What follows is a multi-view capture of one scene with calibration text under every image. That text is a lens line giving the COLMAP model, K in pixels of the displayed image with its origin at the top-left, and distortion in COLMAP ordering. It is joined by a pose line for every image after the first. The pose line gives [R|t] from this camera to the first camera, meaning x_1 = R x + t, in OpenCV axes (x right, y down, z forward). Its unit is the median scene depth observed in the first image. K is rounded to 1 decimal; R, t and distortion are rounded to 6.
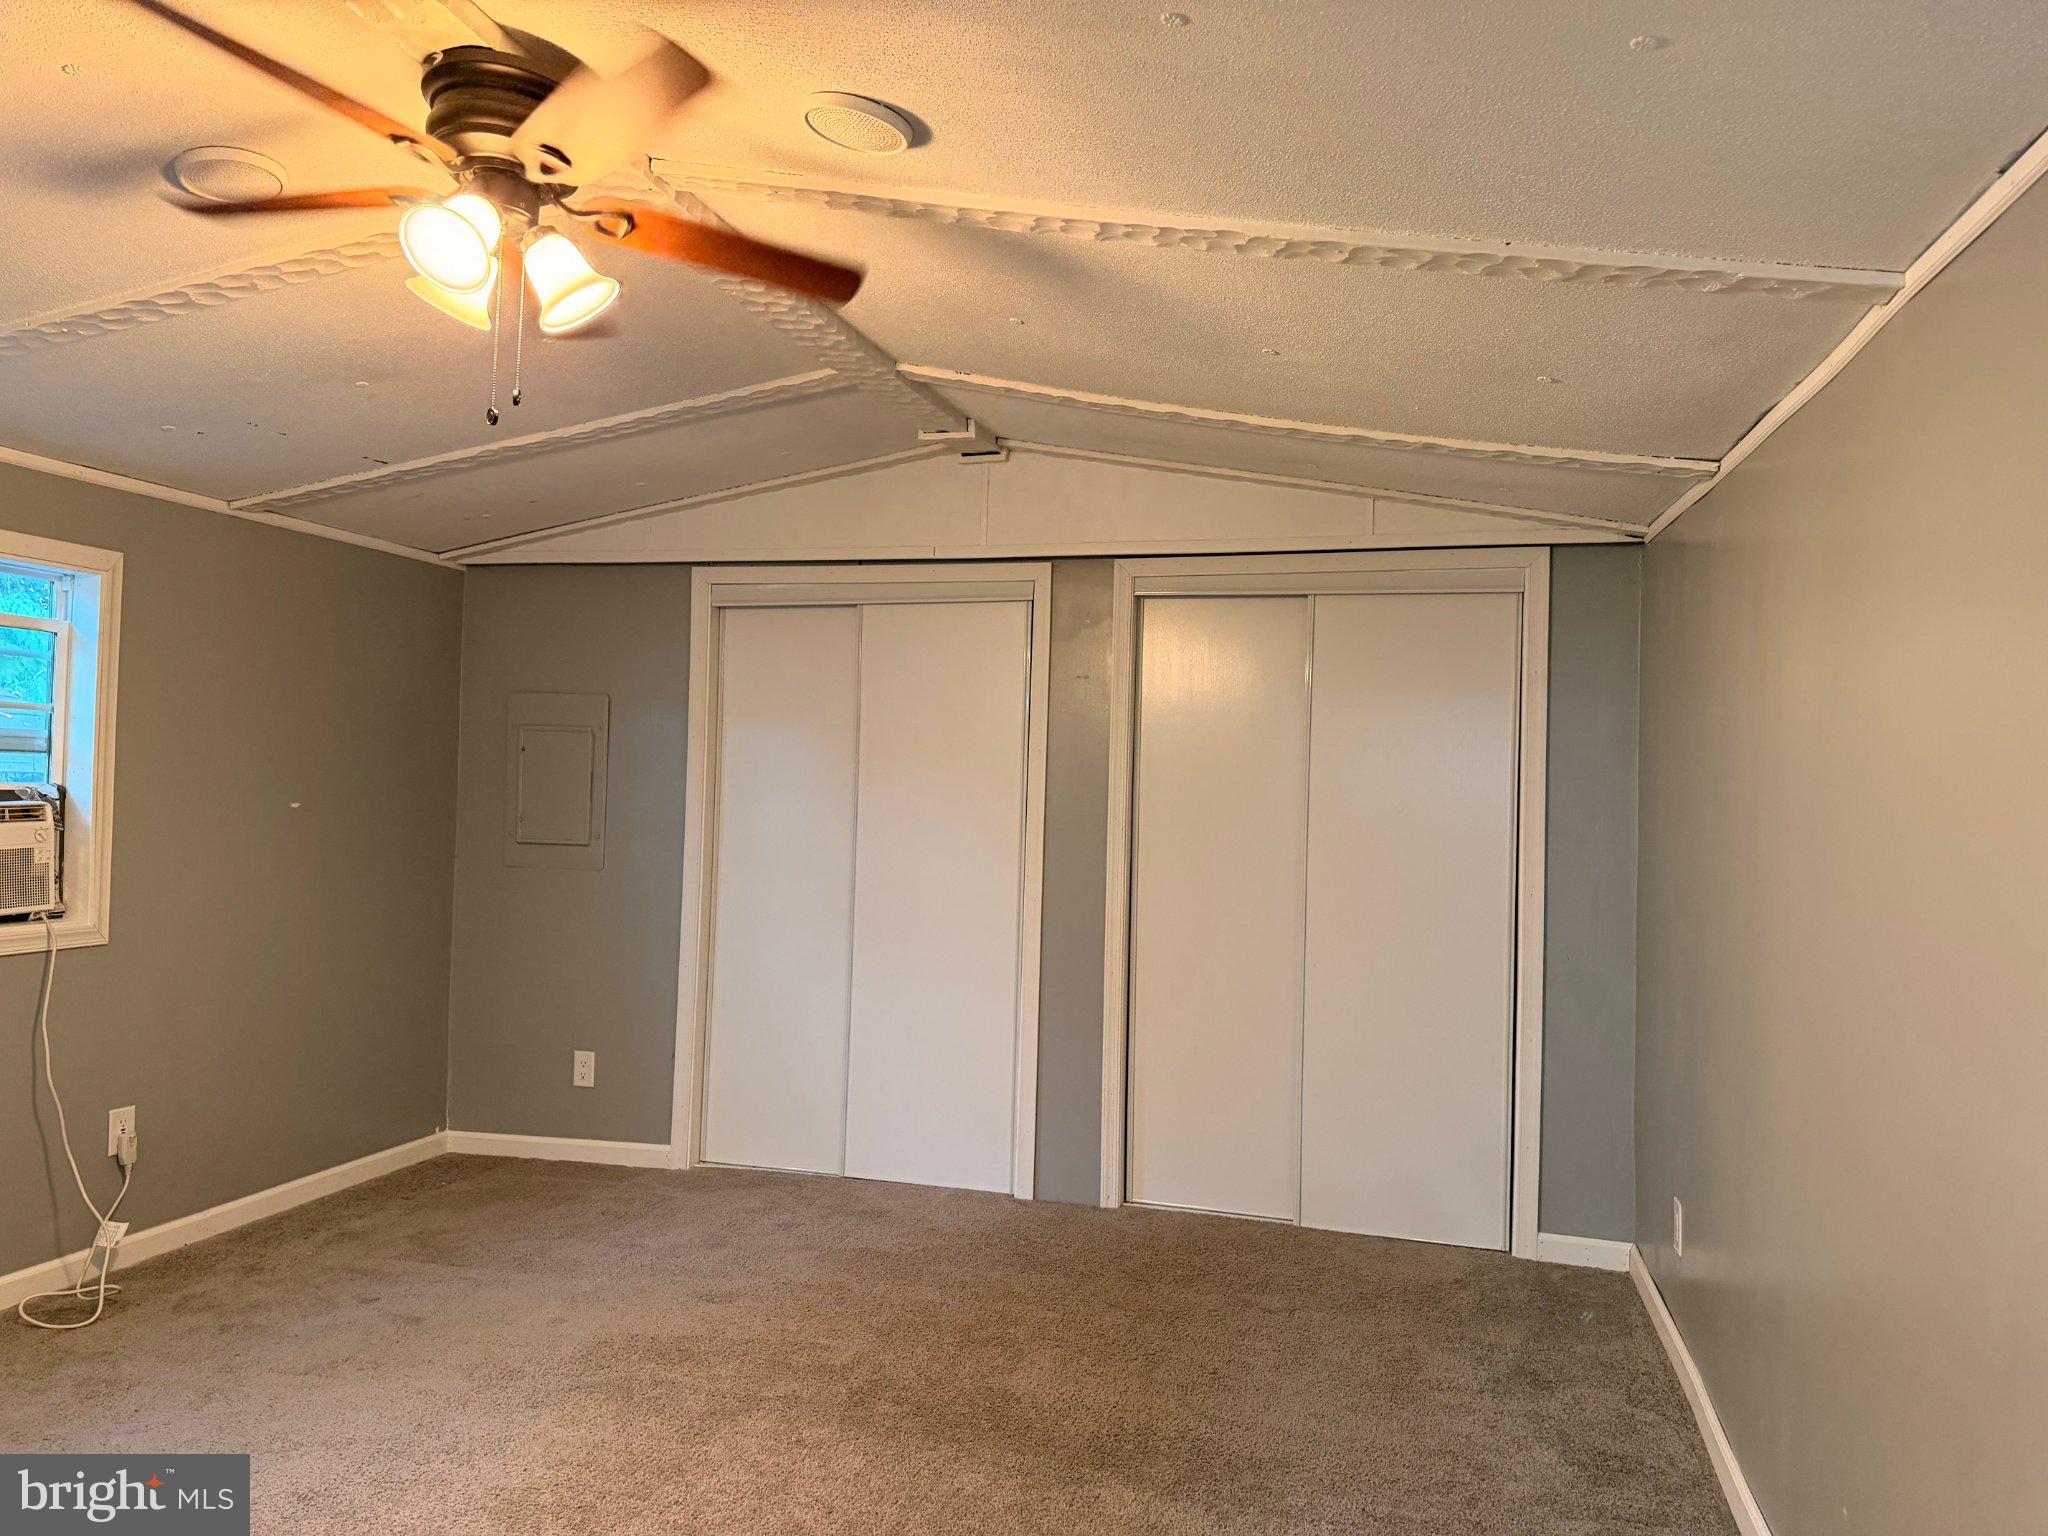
lens RADIAL K [[1456.4, 0, 1026.1], [0, 1456.4, 768.2], [0, 0, 1]] dist [0.110225, -0.130266]
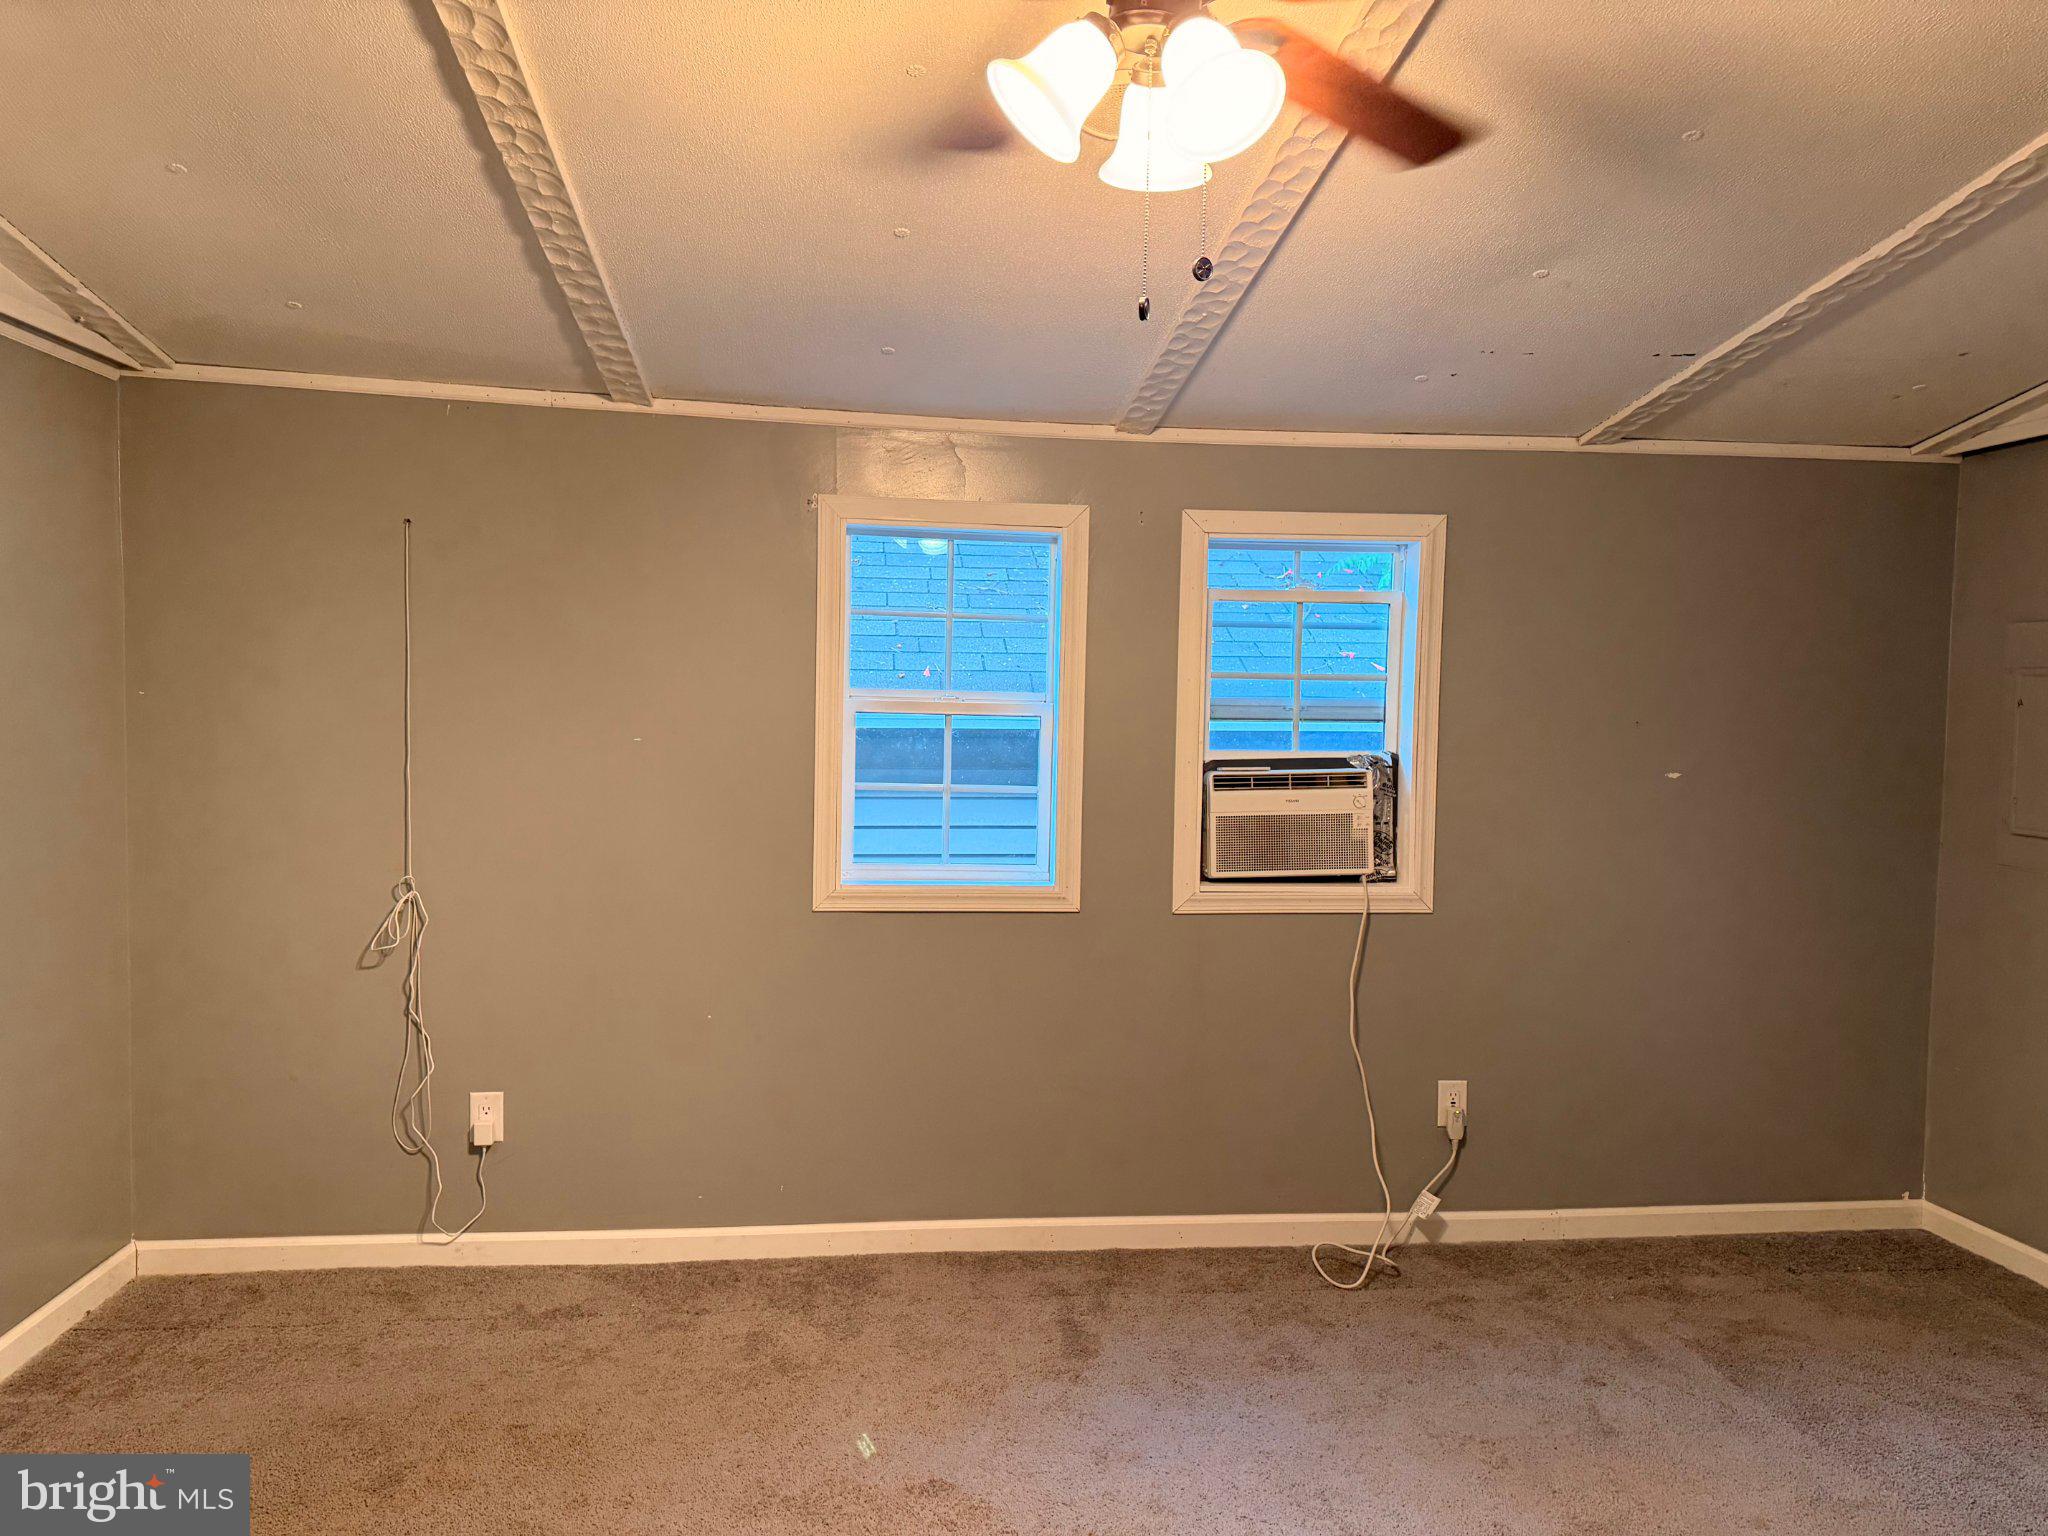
lens RADIAL K [[1456.4, 0, 1026.1], [0, 1456.4, 768.2], [0, 0, 1]] dist [0.110225, -0.130266]
pose [[0.390631, 0.030549, -0.920040, 0.177764], [0.010889, 0.999226, 0.037802, -0.018596], [0.920483, -0.024785, 0.389996, 0.369938]]
